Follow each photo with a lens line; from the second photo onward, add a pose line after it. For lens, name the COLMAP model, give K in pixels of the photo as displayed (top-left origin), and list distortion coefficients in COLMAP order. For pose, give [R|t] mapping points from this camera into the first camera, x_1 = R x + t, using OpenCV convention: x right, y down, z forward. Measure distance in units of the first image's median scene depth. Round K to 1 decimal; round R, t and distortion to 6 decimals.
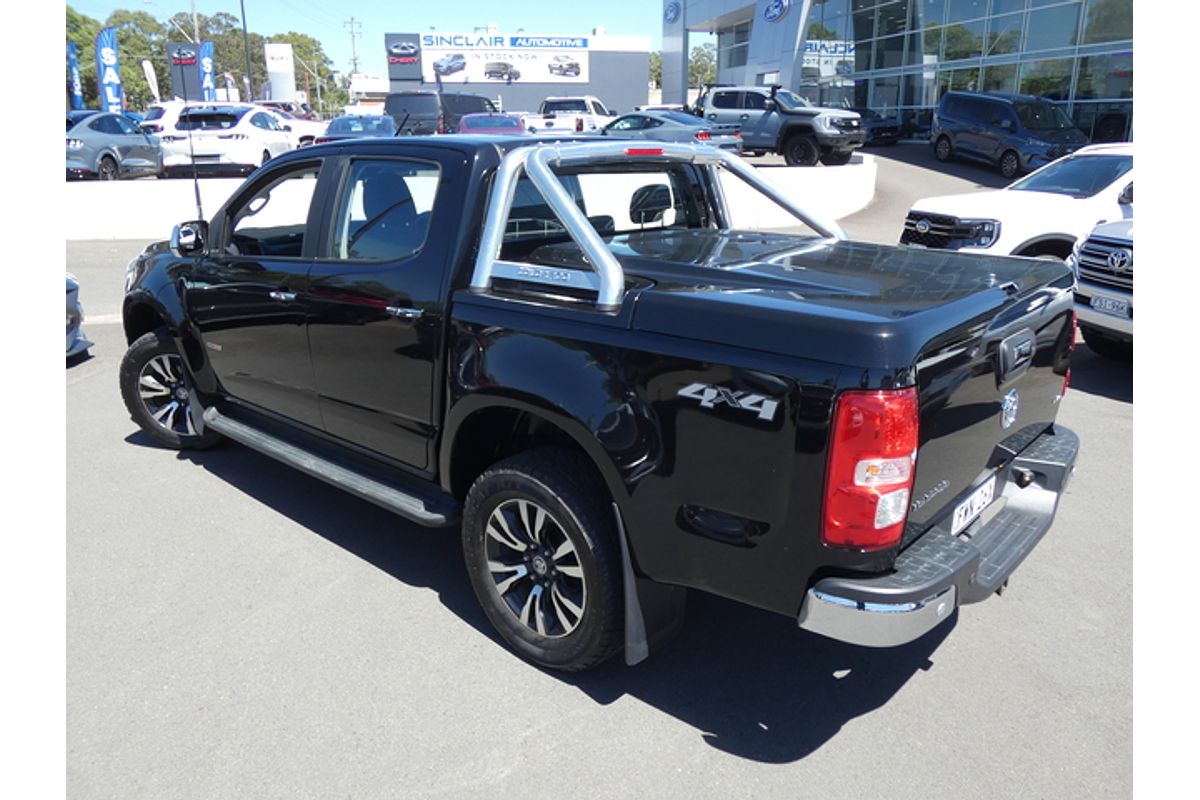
lens RADIAL K [[851.4, 0, 589.7], [0, 851.4, 400.9], [0, 0, 1]] dist [-0.023134, 0.005766]
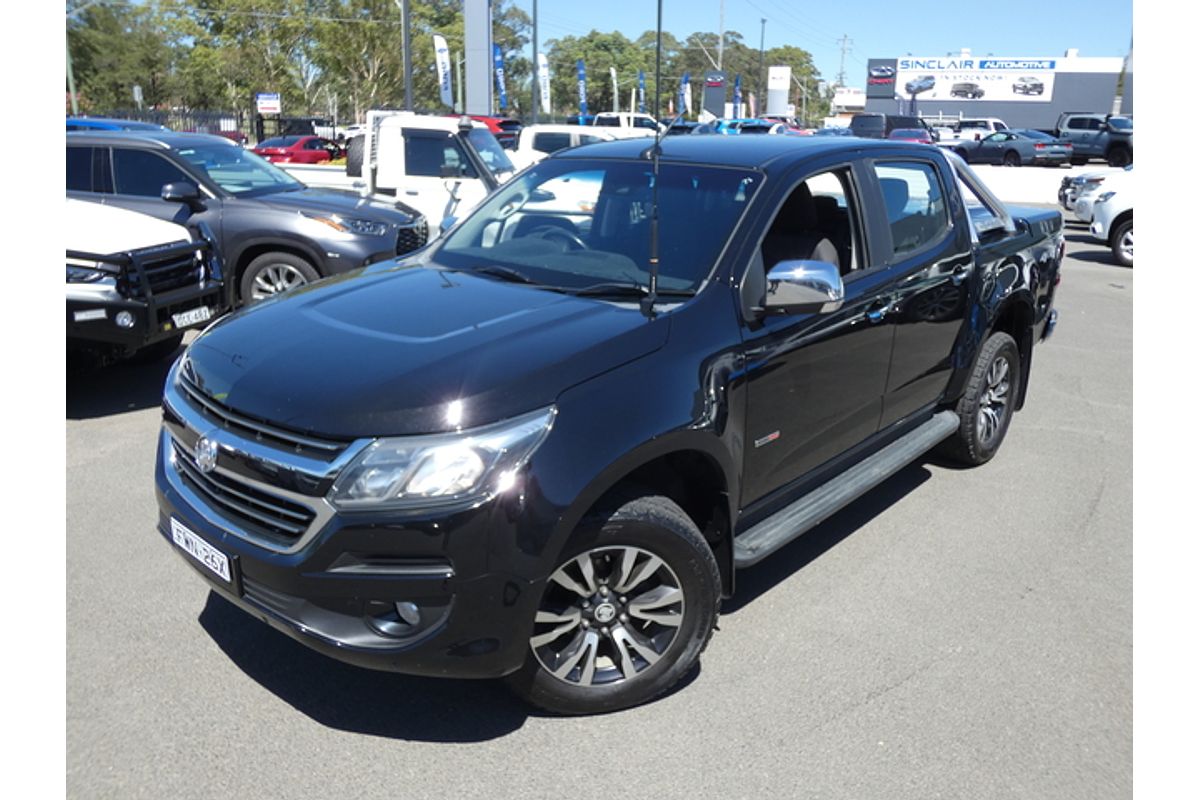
lens RADIAL K [[886.8, 0, 604.8], [0, 886.8, 427.8], [0, 0, 1]] dist [-0.004579, -0.012273]
pose [[0.879504, 0.168771, -0.444960, 0.073049], [-0.166728, 0.985018, 0.044058, 0.086180], [0.445730, 0.035438, 0.894466, -0.262274]]
